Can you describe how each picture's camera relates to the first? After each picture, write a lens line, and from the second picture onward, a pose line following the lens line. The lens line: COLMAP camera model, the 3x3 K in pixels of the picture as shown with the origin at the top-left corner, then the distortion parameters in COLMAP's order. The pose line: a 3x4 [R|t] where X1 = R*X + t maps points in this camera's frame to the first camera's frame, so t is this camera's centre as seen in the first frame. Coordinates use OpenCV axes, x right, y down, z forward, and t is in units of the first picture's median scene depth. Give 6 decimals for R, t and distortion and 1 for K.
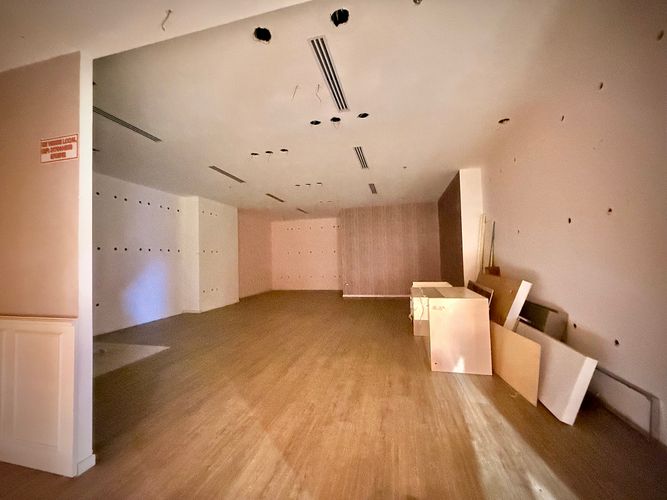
lens RADIAL K [[266.3, 0, 334.0], [0, 266.3, 250.1], [0, 0, 1]] dist [0.000616, 0.000294]
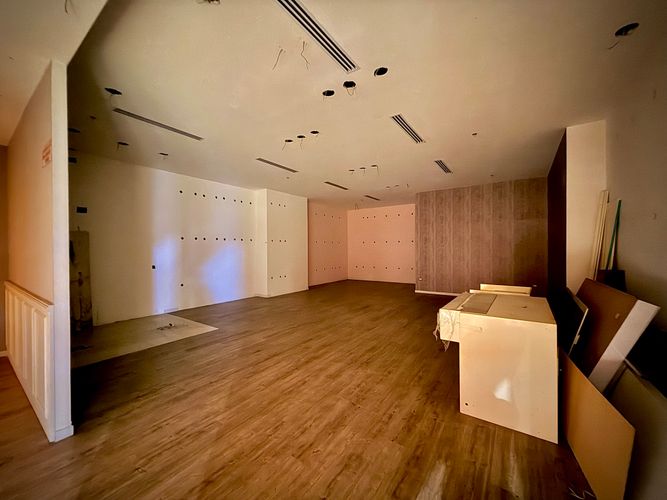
lens RADIAL K [[266.3, 0, 332.3], [0, 266.3, 250.1], [0, 0, 1]] dist [0.000616, 0.000294]
pose [[0.931789, 0.022089, -0.362329, 0.233336], [-0.005740, 0.998919, 0.046136, -0.014916], [0.362956, -0.040909, 0.930908, 0.172151]]
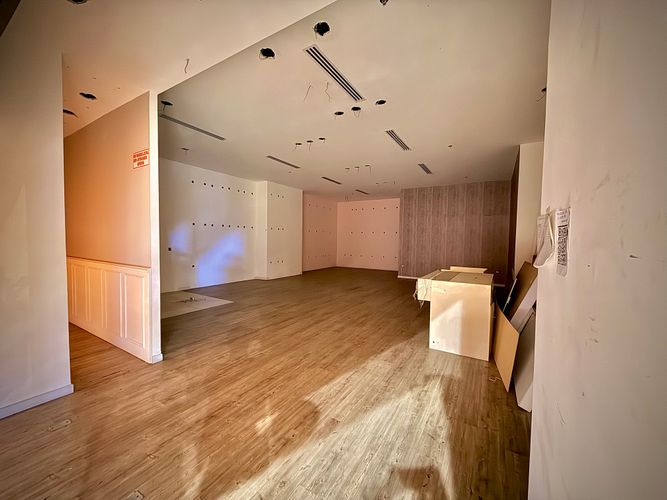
lens RADIAL K [[266.3, 0, 332.9], [0, 266.3, 250.0], [0, 0, 1]] dist [0.000616, 0.000294]
pose [[0.952736, 0.053734, -0.299010, 0.235209], [-0.031058, 0.996304, 0.080083, -0.006239], [0.302208, -0.067012, 0.950884, -0.074556]]
